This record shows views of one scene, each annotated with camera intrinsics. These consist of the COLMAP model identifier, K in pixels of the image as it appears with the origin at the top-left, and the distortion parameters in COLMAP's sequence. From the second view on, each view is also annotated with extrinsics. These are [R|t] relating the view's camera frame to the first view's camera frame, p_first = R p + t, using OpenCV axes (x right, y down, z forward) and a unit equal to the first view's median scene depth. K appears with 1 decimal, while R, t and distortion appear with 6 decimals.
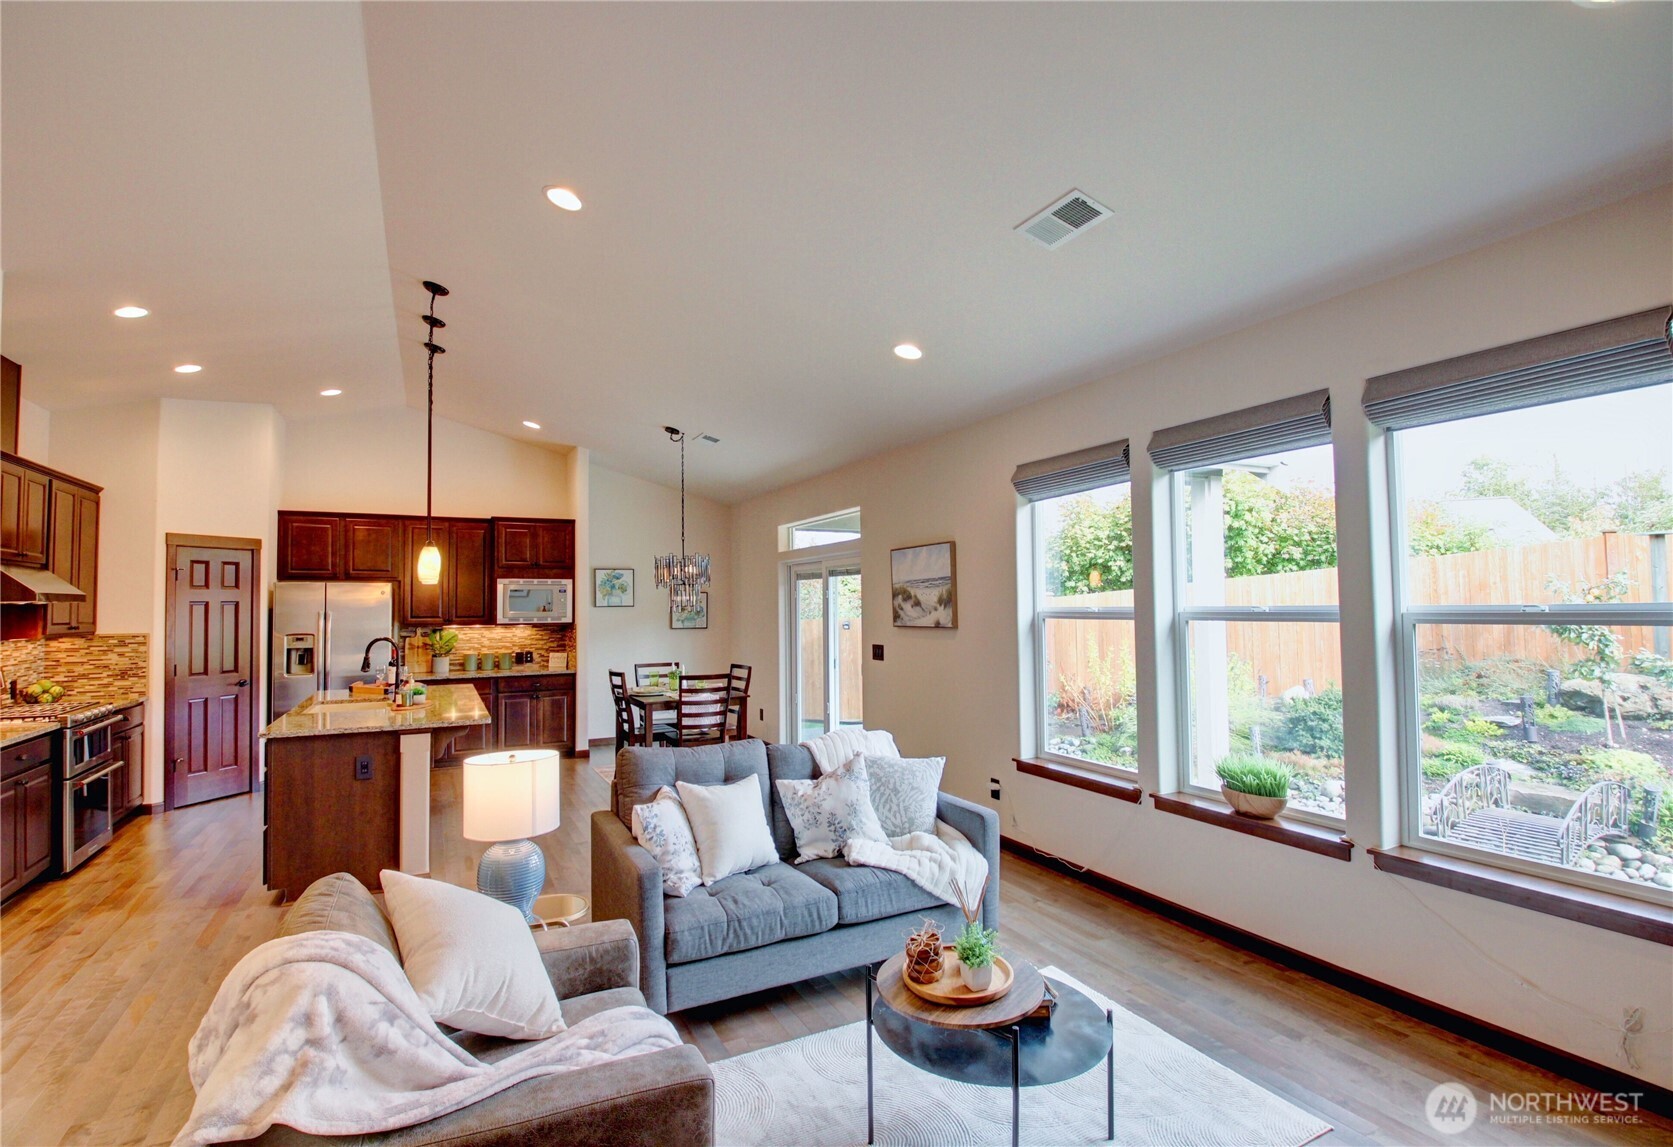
lens RADIAL K [[802.7, 0, 834.9], [0, 802.7, 576.6], [0, 0, 1]] dist [-0.002495, -0.010183]
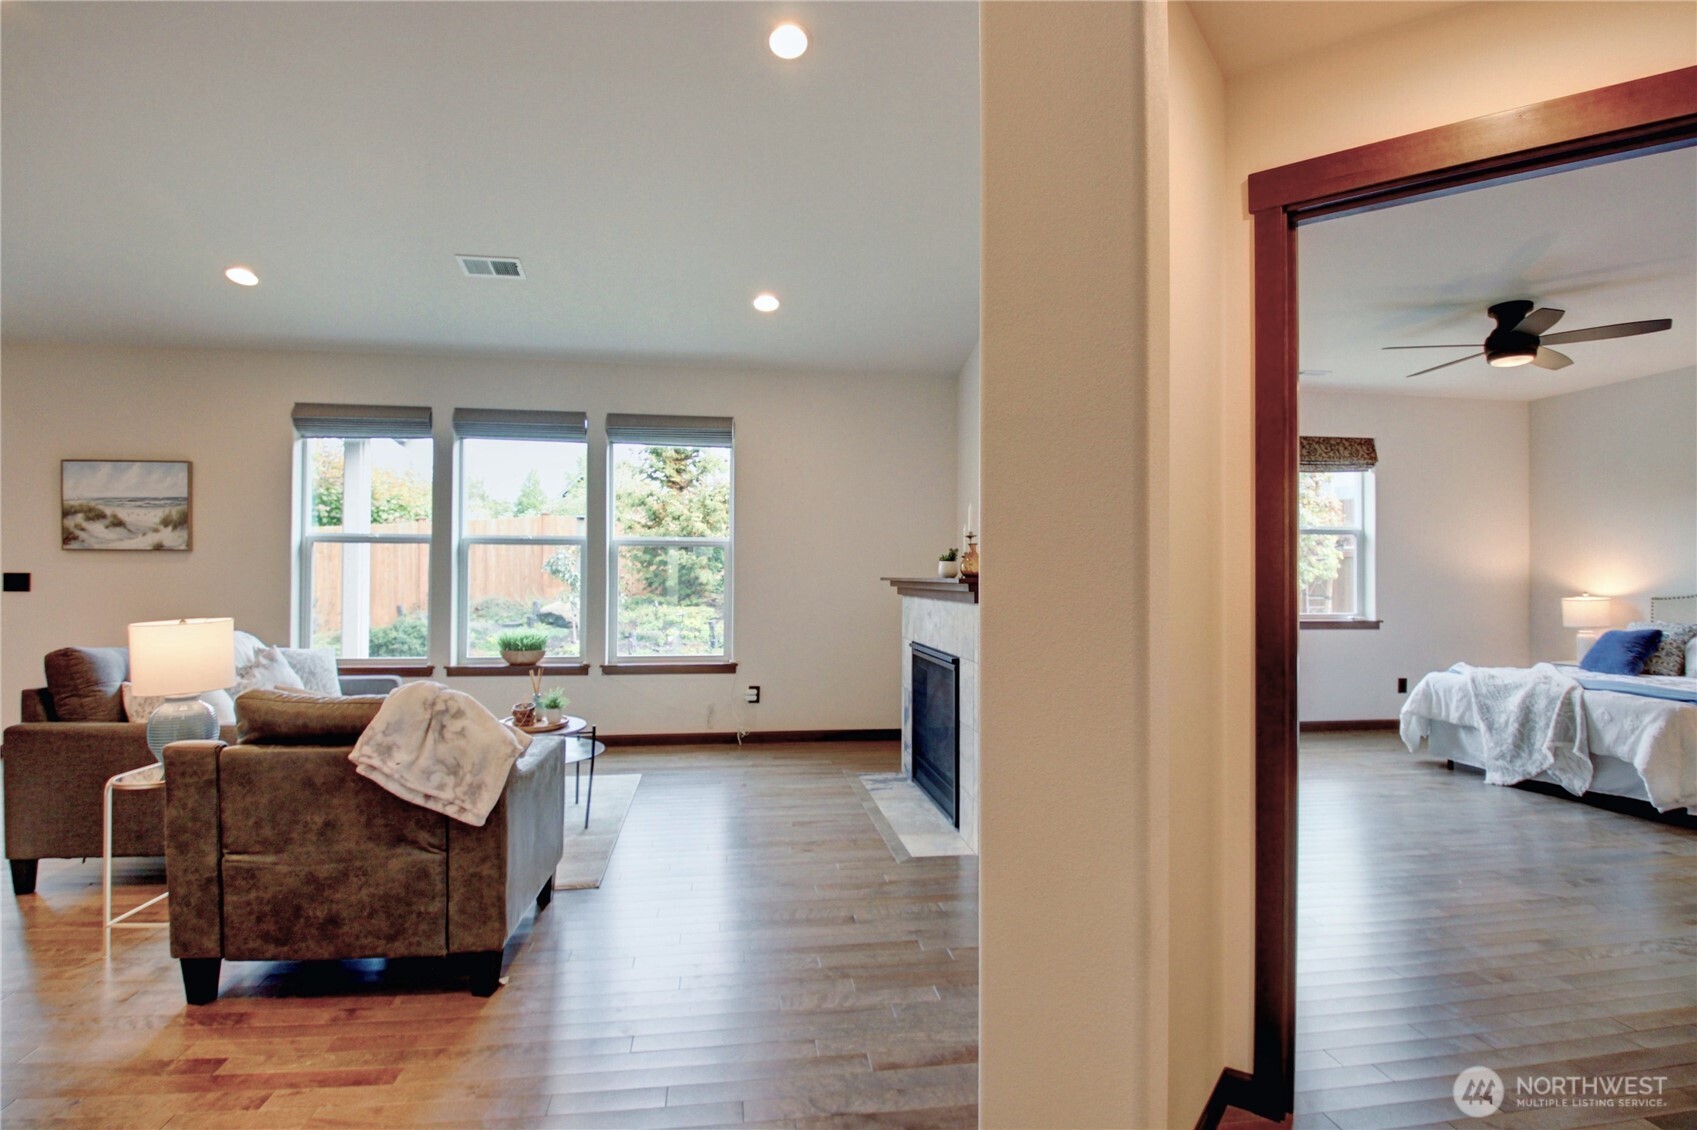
lens RADIAL K [[808.6, 0, 841.3], [0, 808.6, 569.5], [0, 0, 1]] dist [0.001964, -0.016861]
pose [[0.316295, 0.019554, 0.948459, -0.477389], [-0.043529, 0.999034, -0.006080, 0.052837], [-0.947662, -0.039362, 0.316840, -0.062547]]
